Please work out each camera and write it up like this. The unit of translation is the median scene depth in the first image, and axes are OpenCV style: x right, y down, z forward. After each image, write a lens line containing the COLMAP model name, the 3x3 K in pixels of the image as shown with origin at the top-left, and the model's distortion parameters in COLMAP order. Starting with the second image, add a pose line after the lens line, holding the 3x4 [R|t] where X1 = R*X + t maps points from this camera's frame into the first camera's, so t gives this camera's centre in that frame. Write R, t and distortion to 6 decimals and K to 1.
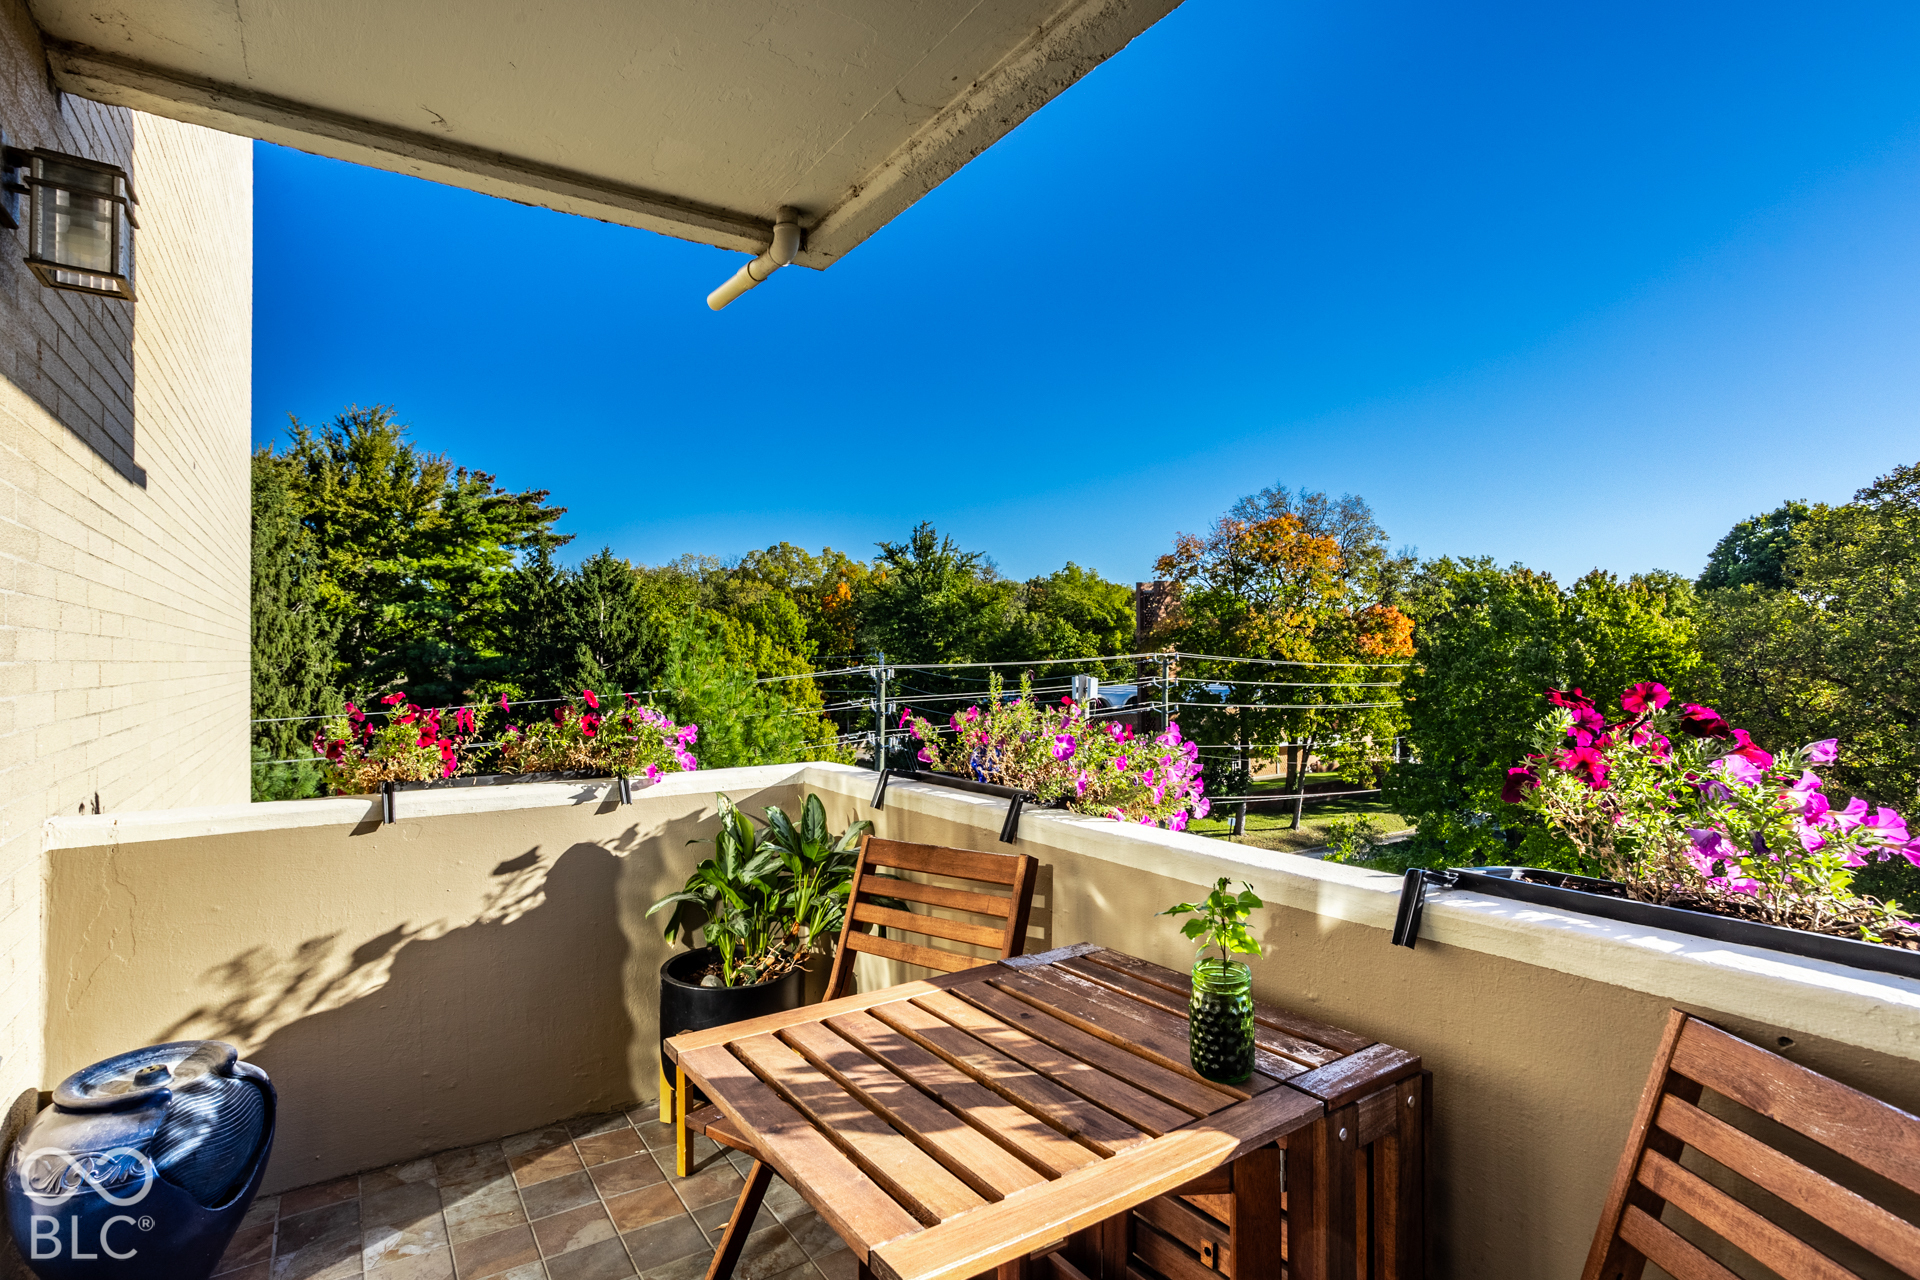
lens RADIAL K [[931.0, 0, 944.0], [0, 931.0, 643.1], [0, 0, 1]] dist [0.007179, -0.001021]
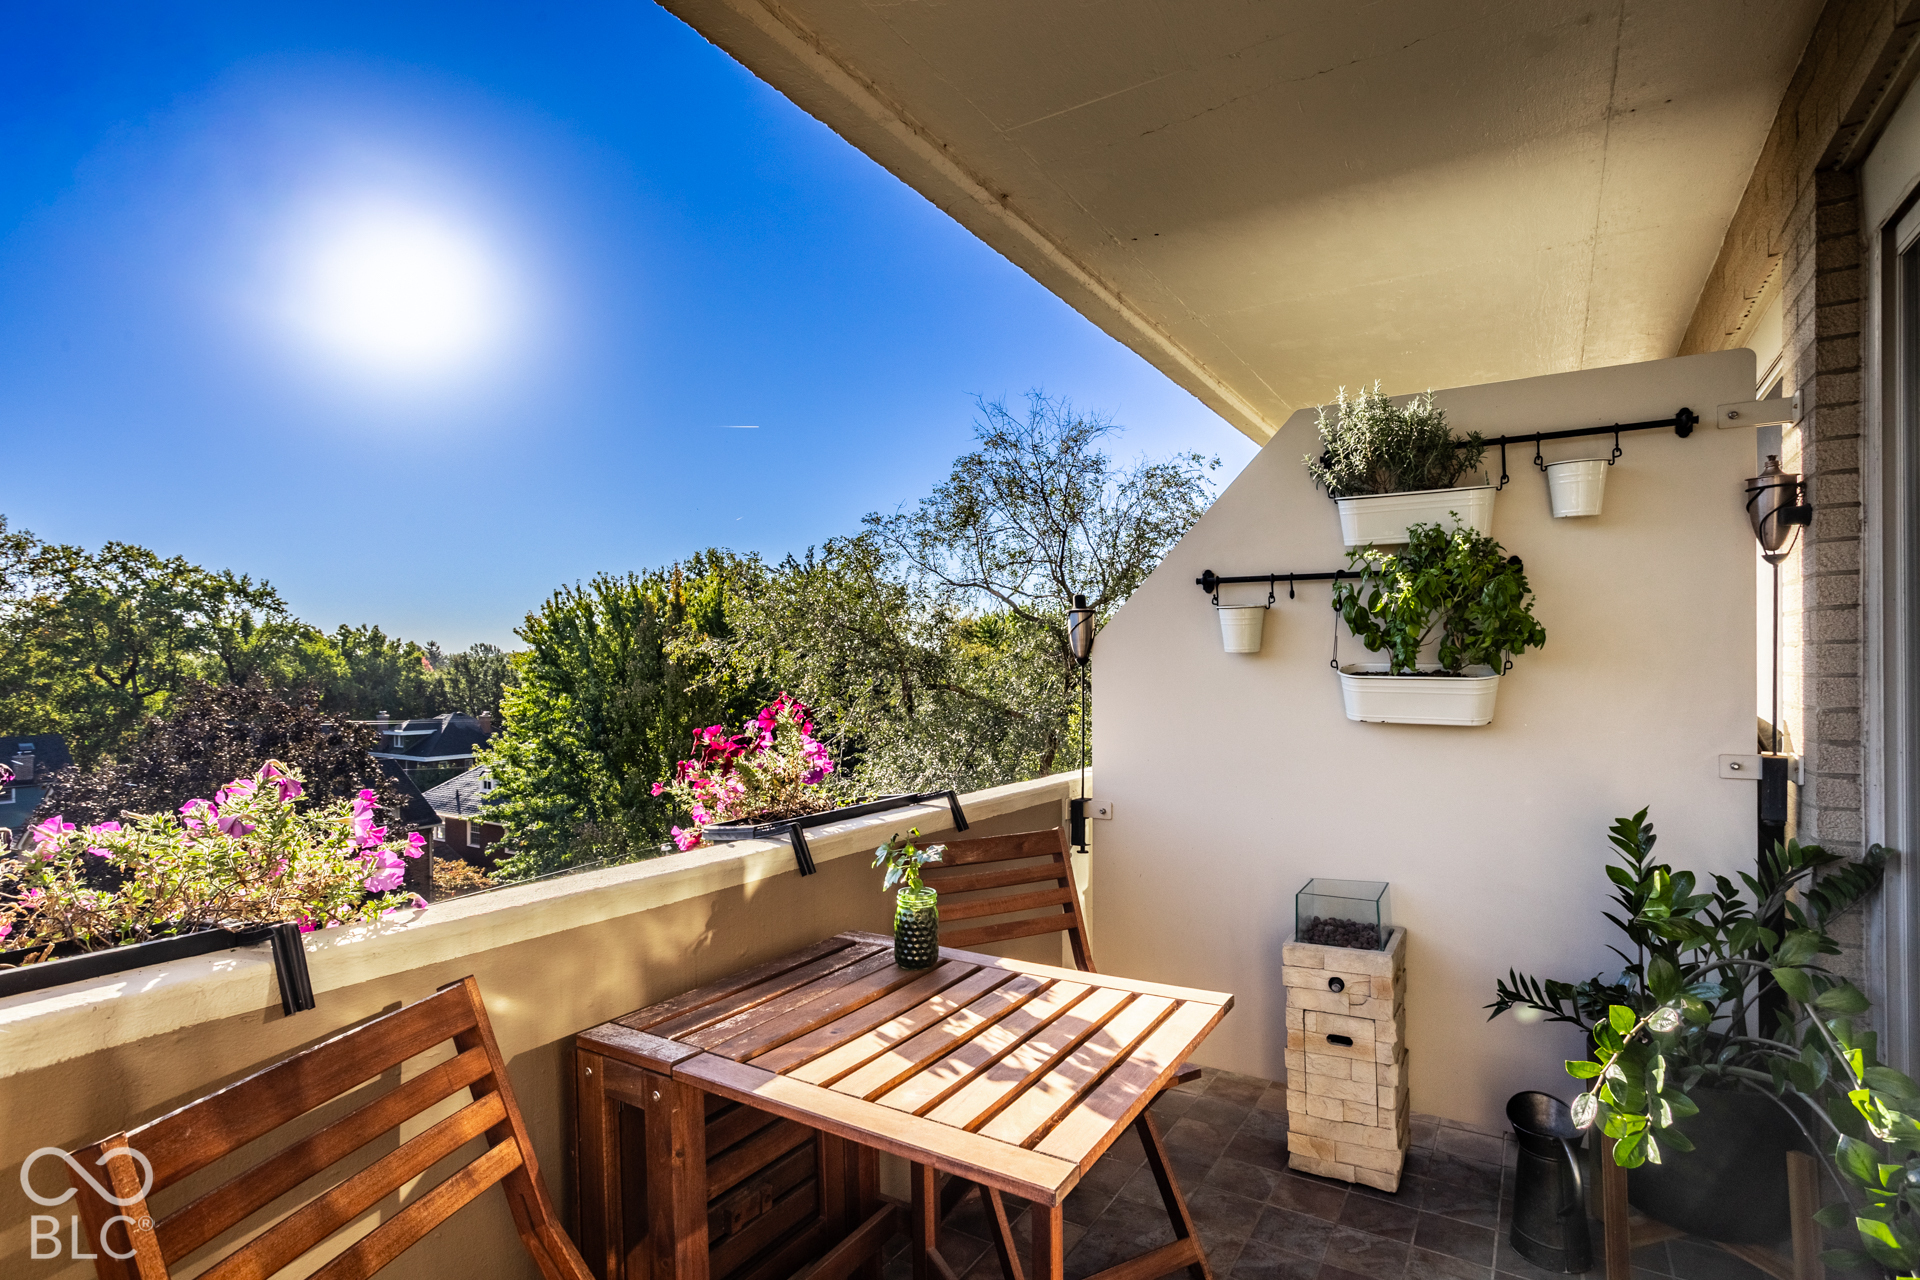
lens RADIAL K [[931.0, 0, 948.7], [0, 931.0, 650.2], [0, 0, 1]] dist [0.007179, -0.001021]
pose [[-0.395368, 0.037633, 0.917752, -1.024856], [-0.010124, 0.998921, -0.045323, 0.033368], [-0.918467, -0.027211, -0.394560, 1.466151]]
